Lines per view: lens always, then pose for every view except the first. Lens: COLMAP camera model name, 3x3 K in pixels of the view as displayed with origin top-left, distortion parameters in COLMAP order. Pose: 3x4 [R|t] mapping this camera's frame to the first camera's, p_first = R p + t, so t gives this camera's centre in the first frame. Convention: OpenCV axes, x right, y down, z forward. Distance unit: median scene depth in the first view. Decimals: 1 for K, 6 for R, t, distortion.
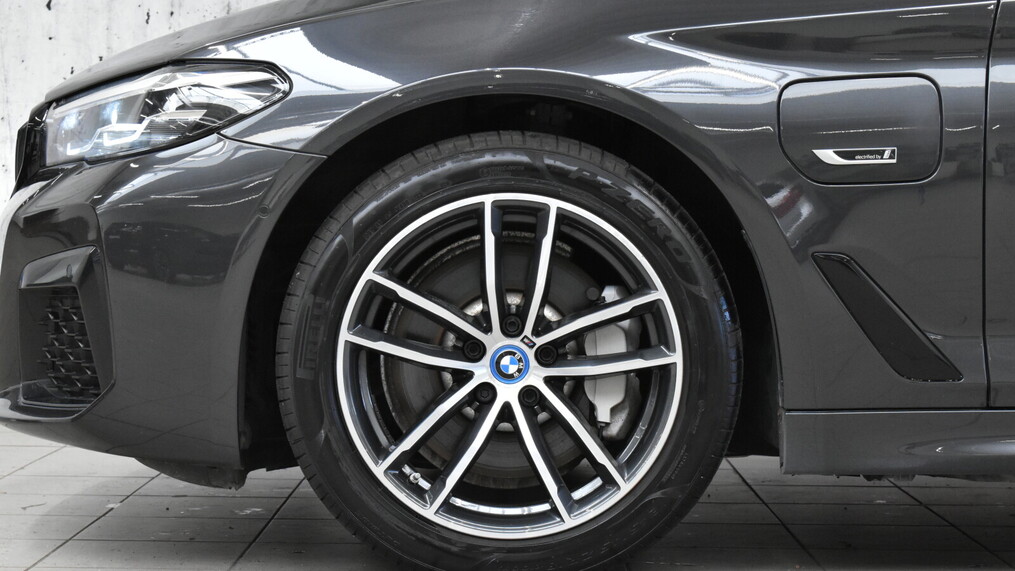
lens RADIAL K [[2403.2, 0, 507.2], [0, 2403.2, 282.7], [0, 0, 1]] dist [-0.032034, 0.000000]
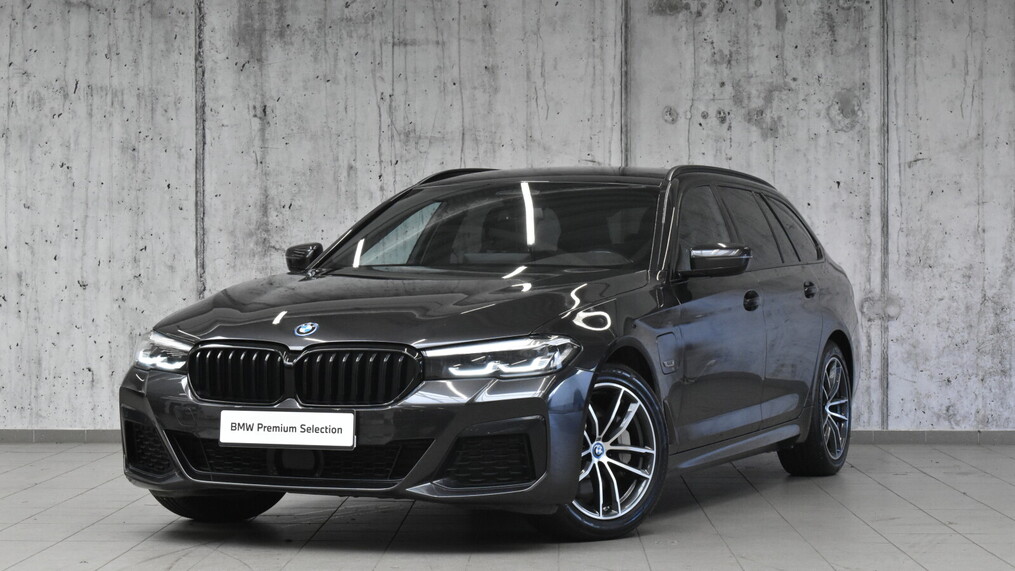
lens RADIAL K [[2403.2, 0, 505.2], [0, 2403.2, 286.7], [0, 0, 1]] dist [-0.032034, 0.000000]
pose [[0.999764, -0.012407, -0.017818, 0.477970], [0.011967, 0.999625, -0.024632, -0.052959], [0.018117, 0.024413, 0.999538, -2.188490]]
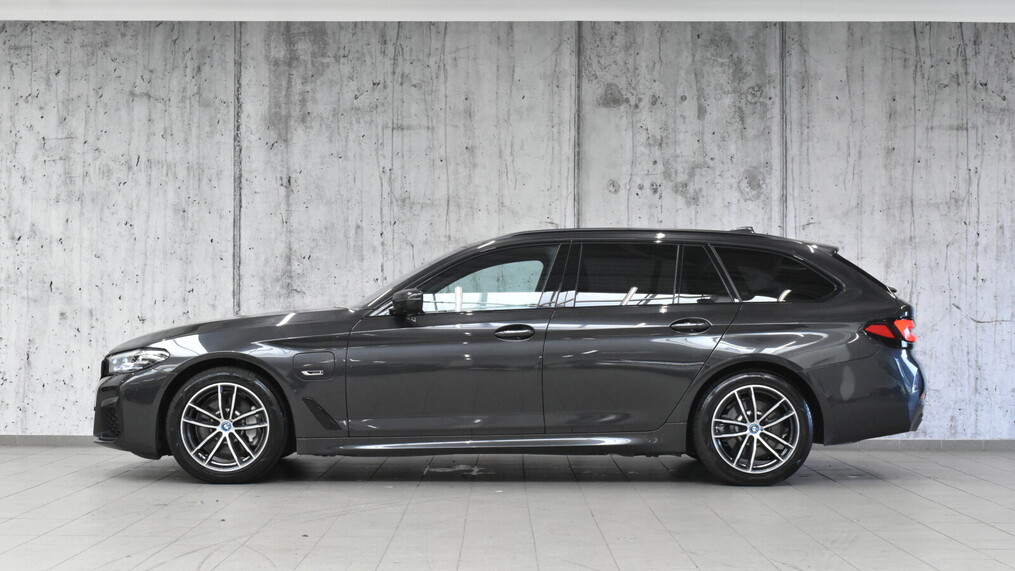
lens RADIAL K [[1755.3, 0, 510.3], [0, 1755.3, 285.9], [0, 0, 1]] dist [-0.033787, 0.000000]
pose [[0.999950, -0.007105, 0.007104, 0.442230], [0.007427, 0.998899, -0.046311, -0.058591], [-0.006767, 0.046362, 0.998902, -1.844312]]
